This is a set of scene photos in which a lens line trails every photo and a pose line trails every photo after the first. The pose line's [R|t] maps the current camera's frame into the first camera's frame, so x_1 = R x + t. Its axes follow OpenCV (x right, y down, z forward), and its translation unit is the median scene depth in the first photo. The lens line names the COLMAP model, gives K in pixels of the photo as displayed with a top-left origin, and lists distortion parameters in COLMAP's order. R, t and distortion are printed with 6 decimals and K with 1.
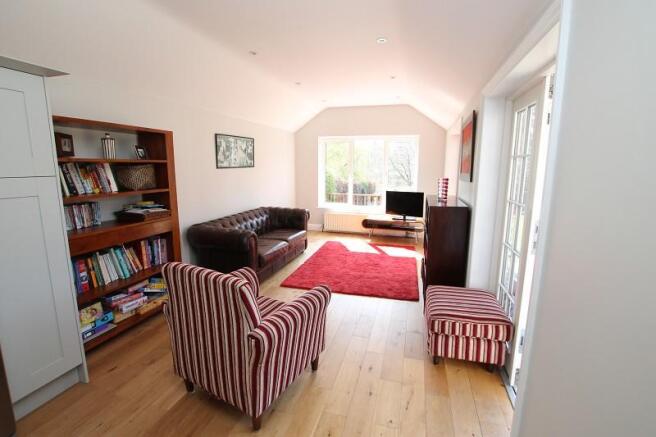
lens RADIAL K [[307.0, 0, 326.2], [0, 307.0, 217.6], [0, 0, 1]] dist [-0.029323, 0.001223]
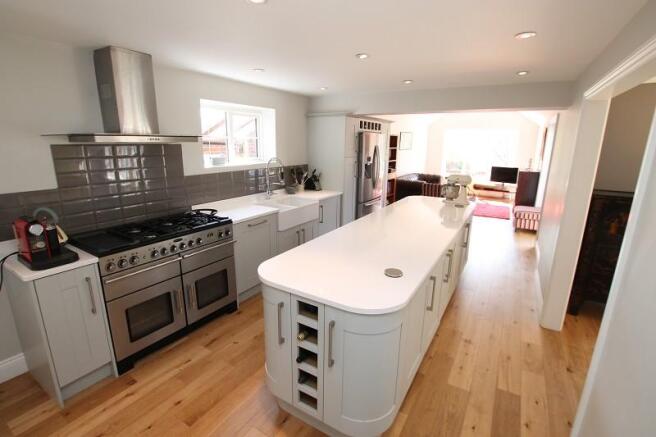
lens RADIAL K [[307.0, 0, 326.2], [0, 307.0, 217.6], [0, 0, 1]] dist [-0.029323, 0.001223]
pose [[0.965192, 0.075665, -0.250357, -0.233245], [-0.062093, 0.996163, 0.061682, 0.139818], [0.254064, -0.043989, 0.966187, -0.799309]]
